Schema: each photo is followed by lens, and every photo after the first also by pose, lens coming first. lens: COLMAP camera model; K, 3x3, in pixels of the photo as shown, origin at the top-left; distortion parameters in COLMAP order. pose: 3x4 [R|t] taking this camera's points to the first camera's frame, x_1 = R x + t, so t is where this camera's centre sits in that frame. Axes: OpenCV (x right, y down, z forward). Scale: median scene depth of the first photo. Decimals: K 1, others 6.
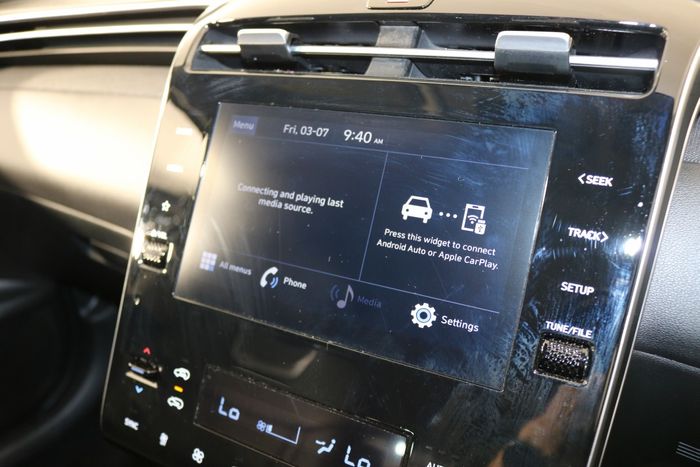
lens RADIAL K [[560.5, 0, 350.0], [0, 560.5, 233.5], [0, 0, 1]] dist [-0.158873, 0.116623]
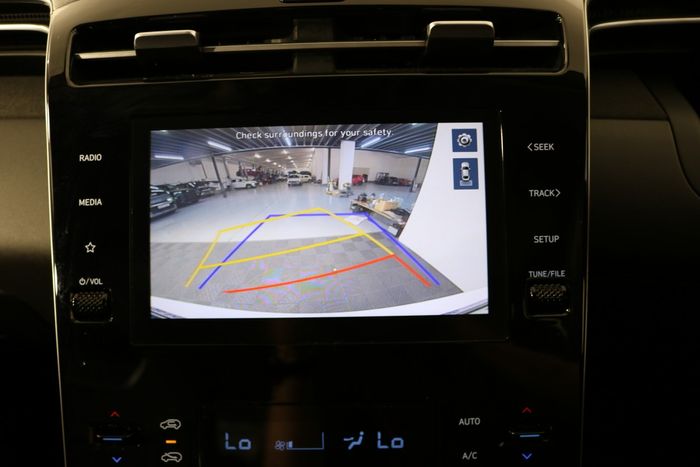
lens RADIAL K [[560.5, 0, 350.0], [0, 560.5, 233.5], [0, 0, 1]] dist [-0.158873, 0.116623]
pose [[0.882083, -0.215448, 0.418942, -0.368526], [0.188208, 0.976407, 0.105863, -0.094352], [-0.431866, -0.014532, 0.901821, 0.073029]]
